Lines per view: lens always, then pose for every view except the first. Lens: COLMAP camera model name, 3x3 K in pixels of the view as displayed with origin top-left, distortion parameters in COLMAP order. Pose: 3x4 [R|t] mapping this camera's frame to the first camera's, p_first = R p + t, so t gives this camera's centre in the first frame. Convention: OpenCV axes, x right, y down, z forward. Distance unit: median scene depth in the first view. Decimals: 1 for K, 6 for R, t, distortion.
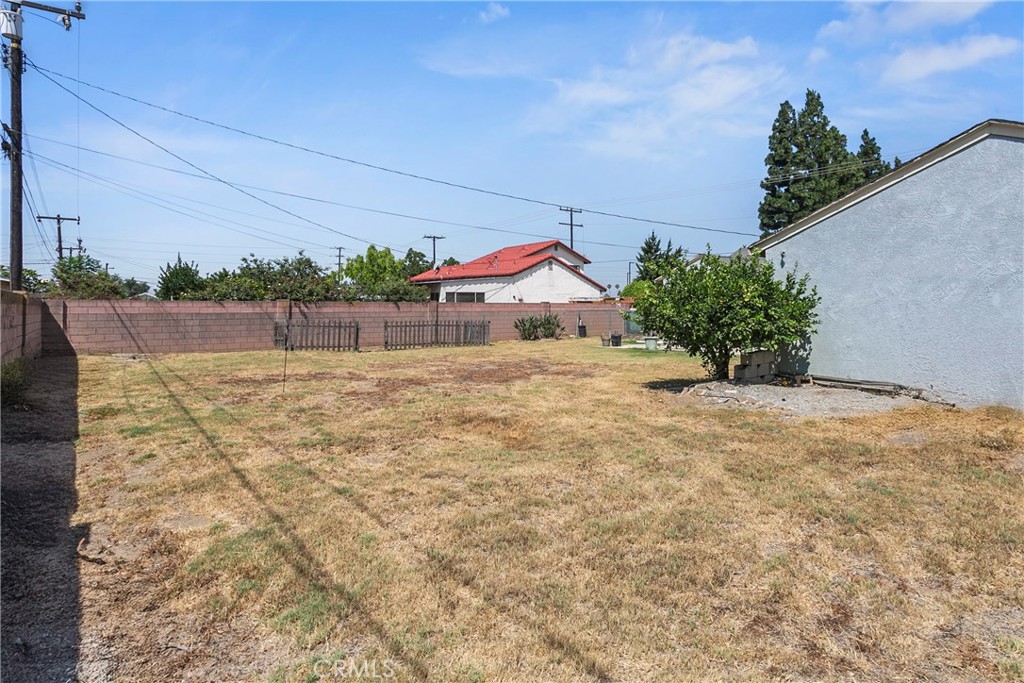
lens RADIAL K [[535.4, 0, 528.7], [0, 535.4, 312.3], [0, 0, 1]] dist [-0.002494, -0.000391]
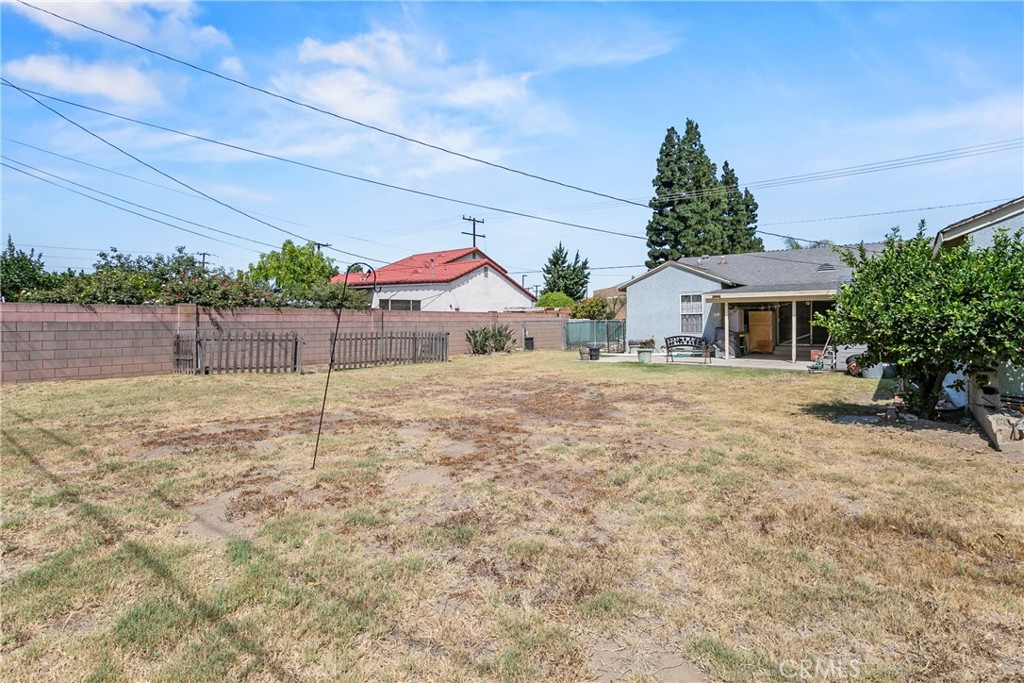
lens RADIAL K [[512.8, 0, 515.7], [0, 512.8, 325.3], [0, 0, 1]] dist [-0.000721, 0.000860]
pose [[0.974758, -0.001650, 0.223260, -0.118892], [0.001626, 0.999999, 0.000289, 0.004041], [-0.223260, 0.000082, 0.974759, 0.148626]]
